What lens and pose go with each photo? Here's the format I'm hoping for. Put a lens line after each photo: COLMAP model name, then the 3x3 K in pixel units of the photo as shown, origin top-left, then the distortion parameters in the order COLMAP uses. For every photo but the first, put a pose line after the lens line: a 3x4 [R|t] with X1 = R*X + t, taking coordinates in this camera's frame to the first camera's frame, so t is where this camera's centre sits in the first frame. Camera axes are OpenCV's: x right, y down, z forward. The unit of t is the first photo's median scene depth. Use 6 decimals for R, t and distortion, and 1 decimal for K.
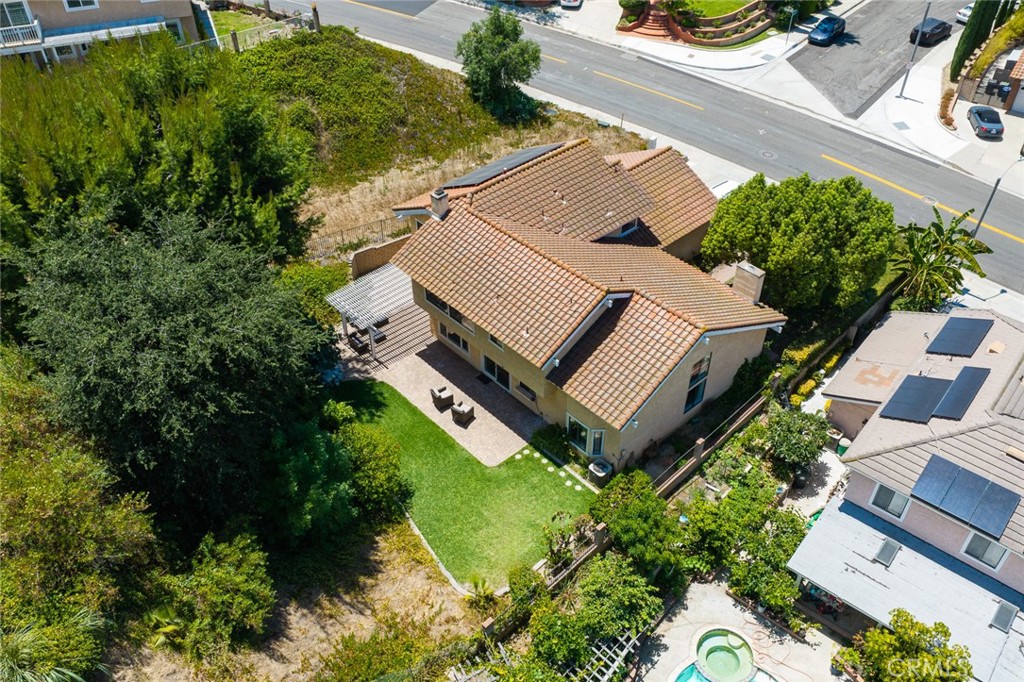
lens RADIAL K [[846.2, 0, 512.0], [0, 846.2, 341.0], [0, 0, 1]] dist [0.013942, -0.018735]
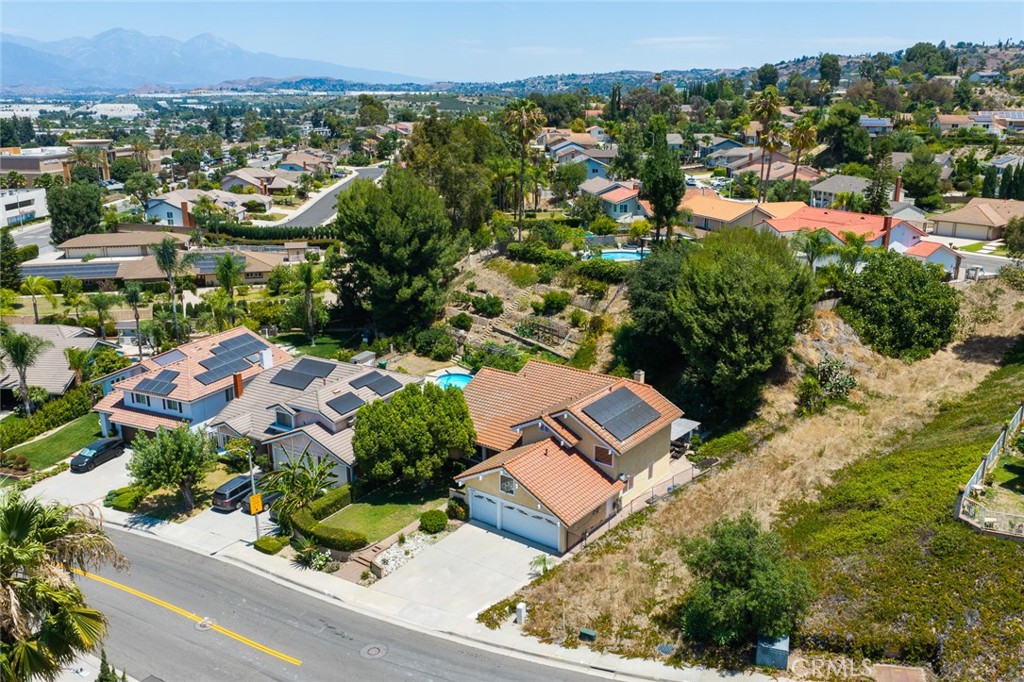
lens RADIAL K [[846.2, 0, 512.0], [0, 846.2, 341.0], [0, 0, 1]] dist [0.013942, -0.018735]
pose [[-0.983430, 0.056250, -0.172341, 0.311745], [-0.112276, 0.557410, 0.822611, -1.089715], [0.142336, 0.828330, -0.541858, 1.272322]]
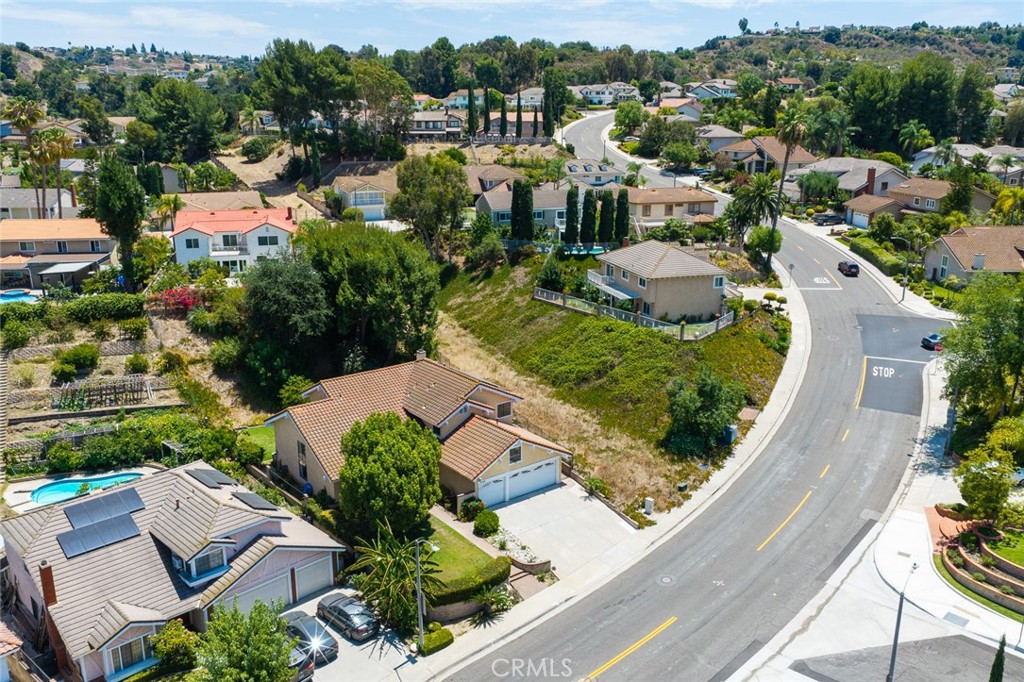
lens RADIAL K [[846.2, 0, 512.0], [0, 846.2, 341.0], [0, 0, 1]] dist [0.013942, -0.018735]
pose [[-0.076828, 0.271746, -0.959298, 1.175408], [-0.646898, 0.718551, 0.255357, -0.557231], [0.758697, 0.640186, 0.120587, 0.637676]]
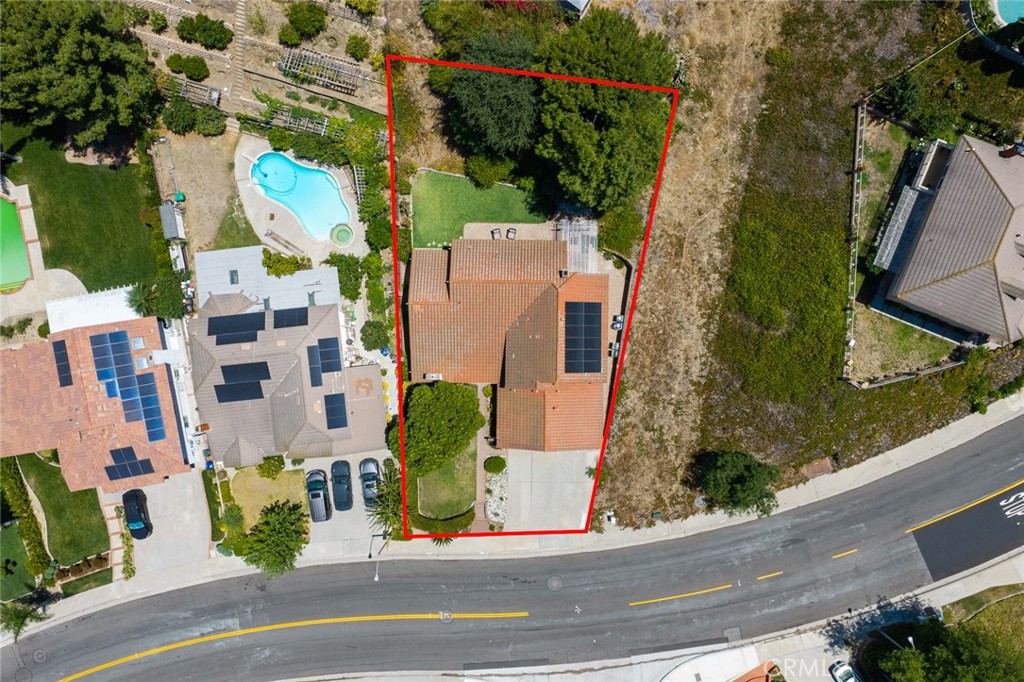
lens RADIAL K [[846.2, 0, 512.0], [0, 846.2, 341.0], [0, 0, 1]] dist [0.013942, -0.018735]
pose [[-0.686841, 0.726700, 0.012530, 0.053693], [-0.463670, -0.451384, 0.762406, -1.102523], [0.559696, 0.517842, 0.646978, -0.118383]]
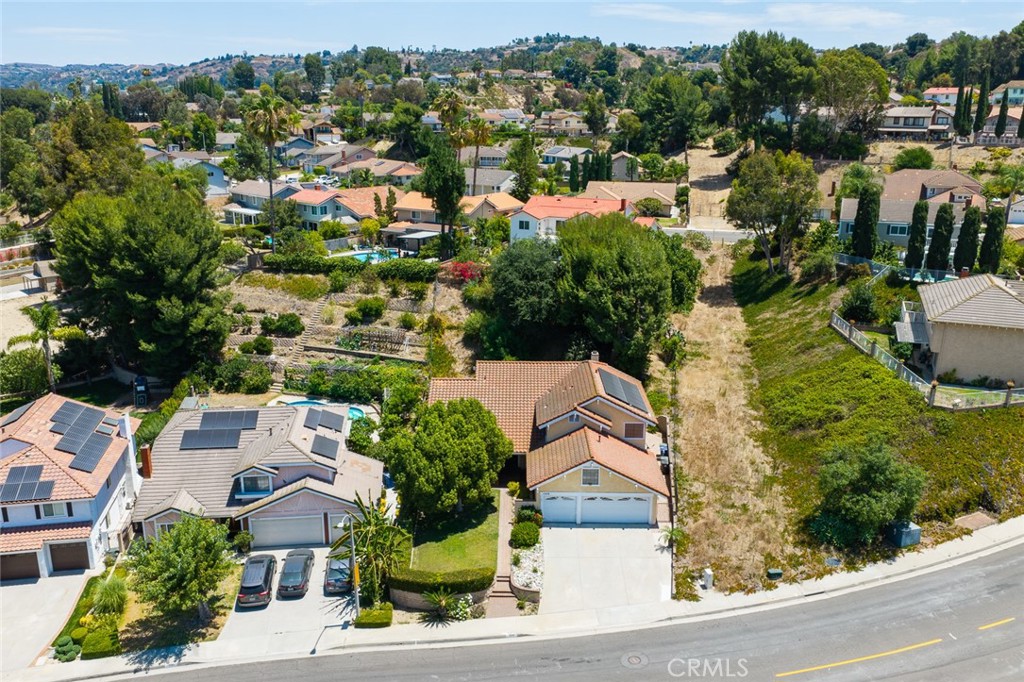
lens RADIAL K [[846.2, 0, 512.0], [0, 846.2, 341.0], [0, 0, 1]] dist [0.013942, -0.018735]
pose [[-0.682643, 0.203511, -0.701842, 0.903096], [-0.474165, 0.607435, 0.637330, -0.876099], [0.556027, 0.767858, -0.318164, 1.016018]]
